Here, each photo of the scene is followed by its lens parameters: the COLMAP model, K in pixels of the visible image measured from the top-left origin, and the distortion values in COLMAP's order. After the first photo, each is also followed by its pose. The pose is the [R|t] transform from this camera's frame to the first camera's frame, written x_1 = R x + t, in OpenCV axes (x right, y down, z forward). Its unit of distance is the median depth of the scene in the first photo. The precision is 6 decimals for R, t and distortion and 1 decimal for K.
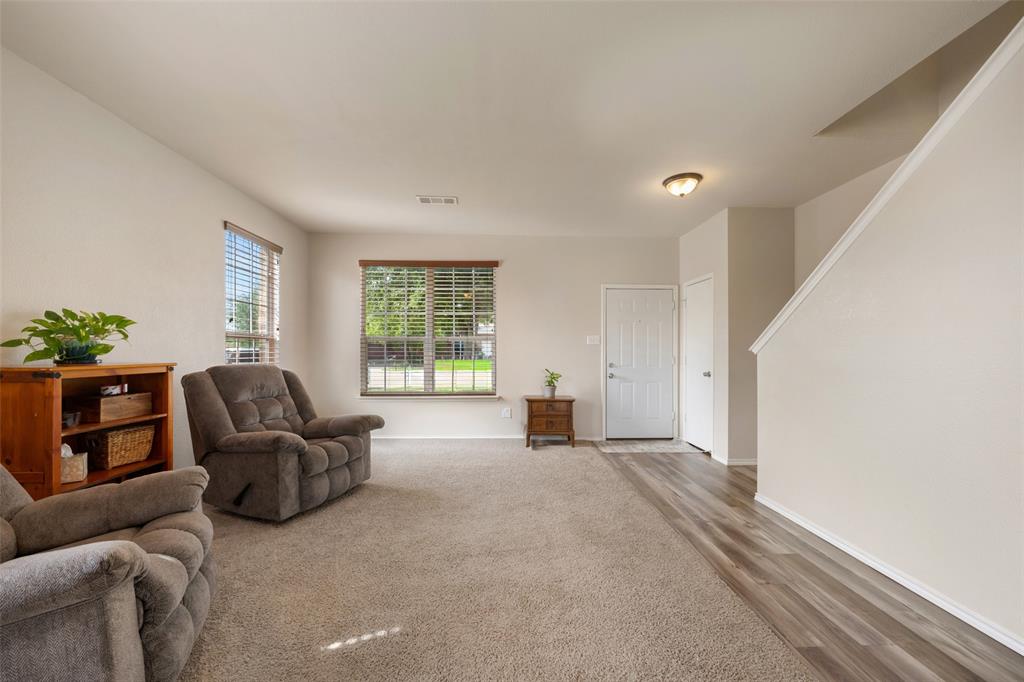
lens RADIAL K [[394.8, 0, 512.7], [0, 394.8, 346.6], [0, 0, 1]] dist [-0.001740, -0.000203]
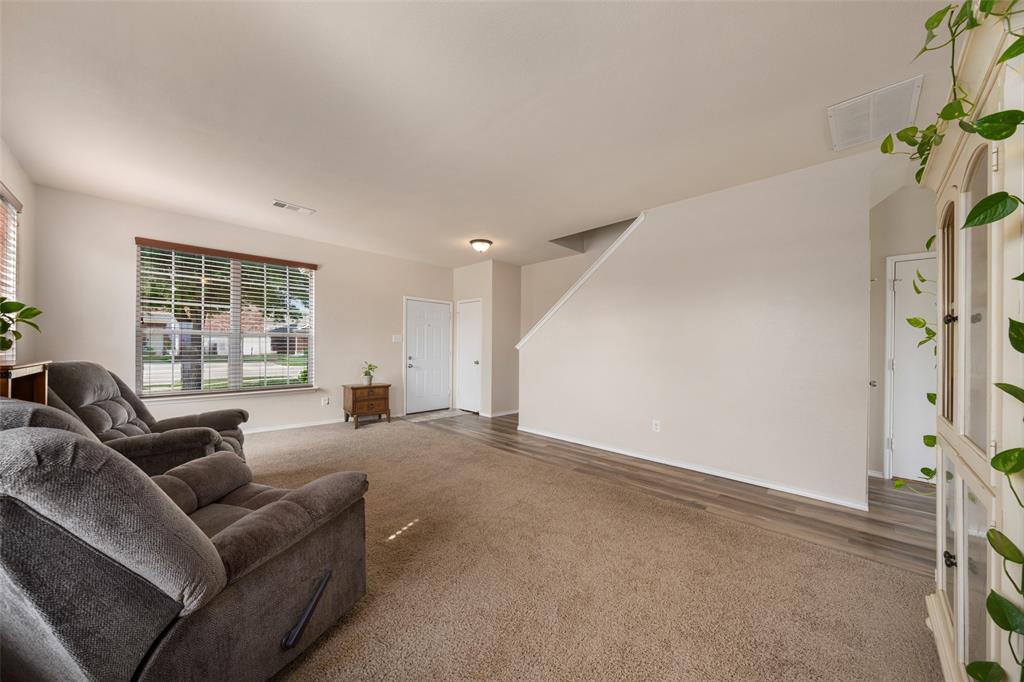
lens RADIAL K [[367.9, 0, 512.8], [0, 367.9, 344.2], [0, 0, 1]] dist [-0.008969, -0.000170]
pose [[0.712904, 0.010329, 0.701186, -0.402983], [-0.013606, 0.999907, -0.000896, -0.002659], [-0.701130, -0.008902, 0.712978, -0.127404]]
